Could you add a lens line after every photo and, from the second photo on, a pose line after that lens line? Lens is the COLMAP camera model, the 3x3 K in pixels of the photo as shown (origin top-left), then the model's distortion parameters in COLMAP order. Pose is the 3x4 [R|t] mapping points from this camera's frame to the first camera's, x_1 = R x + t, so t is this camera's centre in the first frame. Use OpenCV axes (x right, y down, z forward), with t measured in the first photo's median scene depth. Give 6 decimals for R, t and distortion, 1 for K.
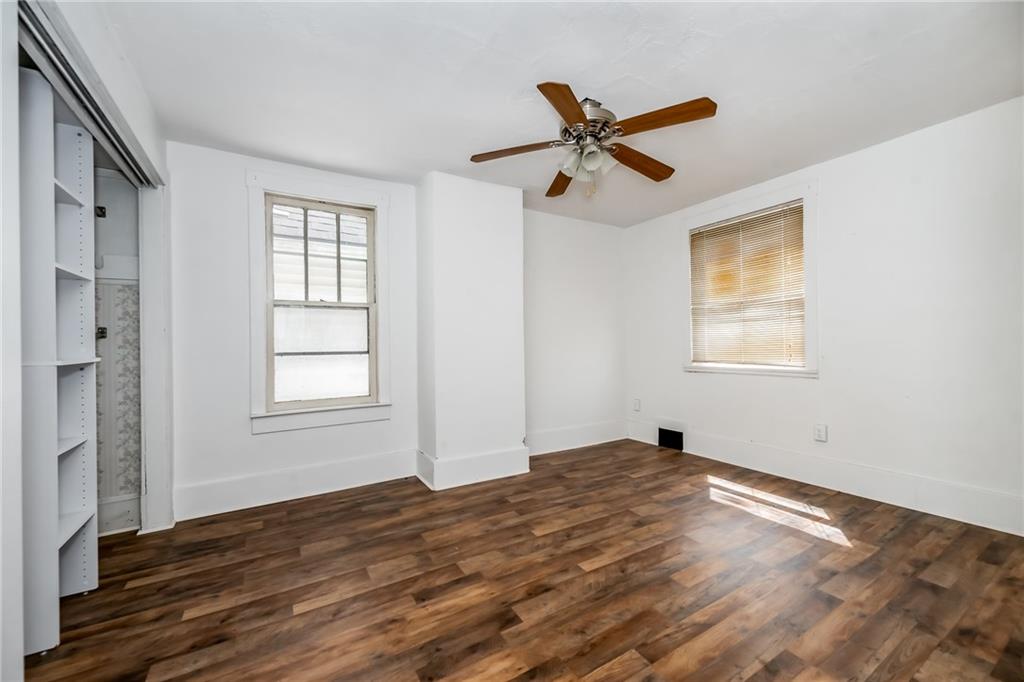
lens RADIAL K [[409.7, 0, 515.6], [0, 409.7, 344.0], [0, 0, 1]] dist [0.009183, 0.000054]
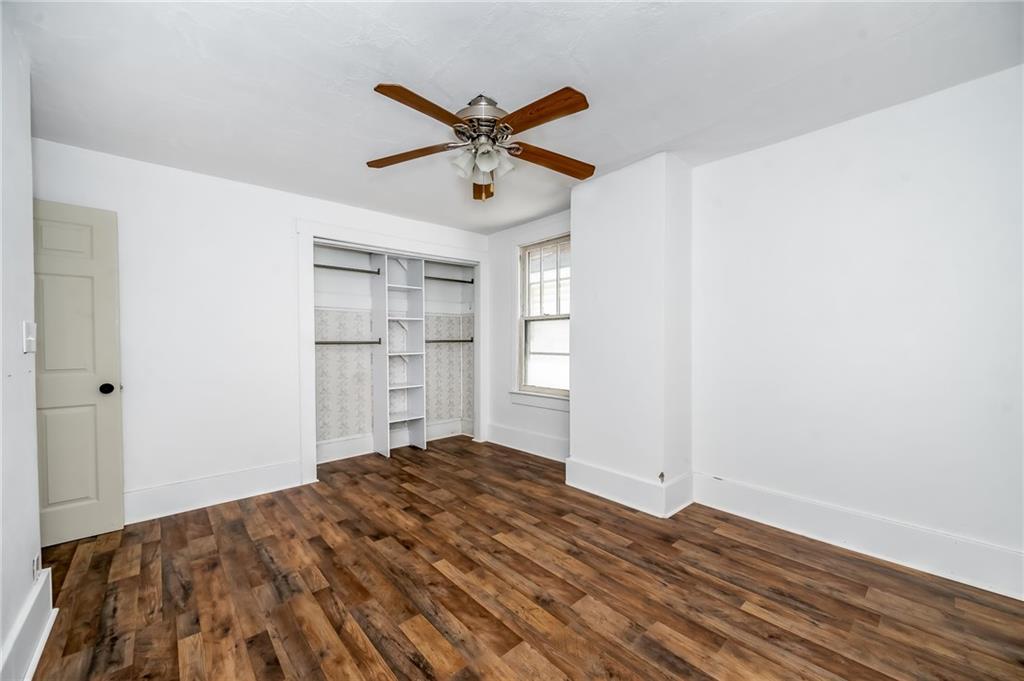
lens RADIAL K [[412.0, 0, 521.0], [0, 412.0, 344.8], [0, 0, 1]] dist [0.000690, -0.000019]
pose [[0.167781, 0.017644, -0.985666, 1.019240], [0.003043, 0.999826, 0.018416, -0.037354], [0.985820, -0.006089, 0.167698, 0.839300]]
